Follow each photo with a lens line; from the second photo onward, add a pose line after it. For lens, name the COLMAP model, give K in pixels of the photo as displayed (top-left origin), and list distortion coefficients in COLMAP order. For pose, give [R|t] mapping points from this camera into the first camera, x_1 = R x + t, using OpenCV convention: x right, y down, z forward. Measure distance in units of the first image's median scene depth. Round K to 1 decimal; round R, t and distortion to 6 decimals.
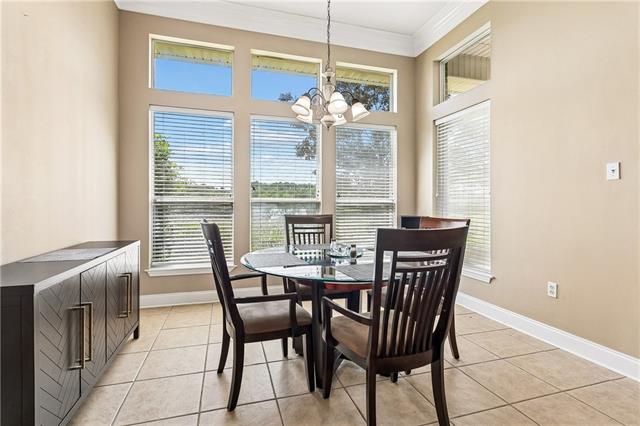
lens RADIAL K [[301.4, 0, 317.3], [0, 301.4, 208.1], [0, 0, 1]] dist [-0.002624, -0.000093]
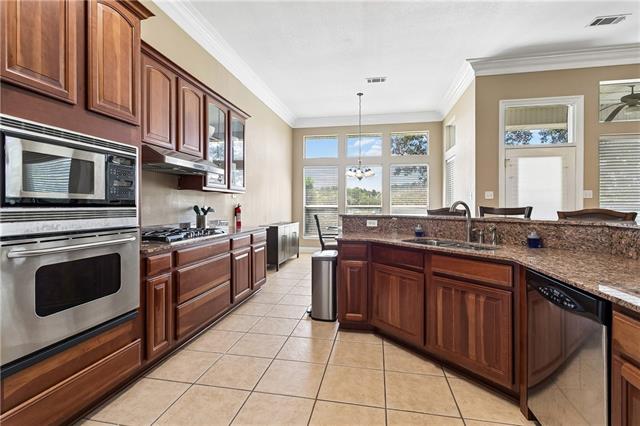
lens RADIAL K [[301.4, 0, 318.6], [0, 301.4, 209.0], [0, 0, 1]] dist [-0.002624, -0.000093]
pose [[0.883769, 0.007666, -0.467860, 0.624361], [-0.007440, 0.999970, 0.002331, -0.014156], [0.467864, 0.001421, 0.883799, -0.984868]]
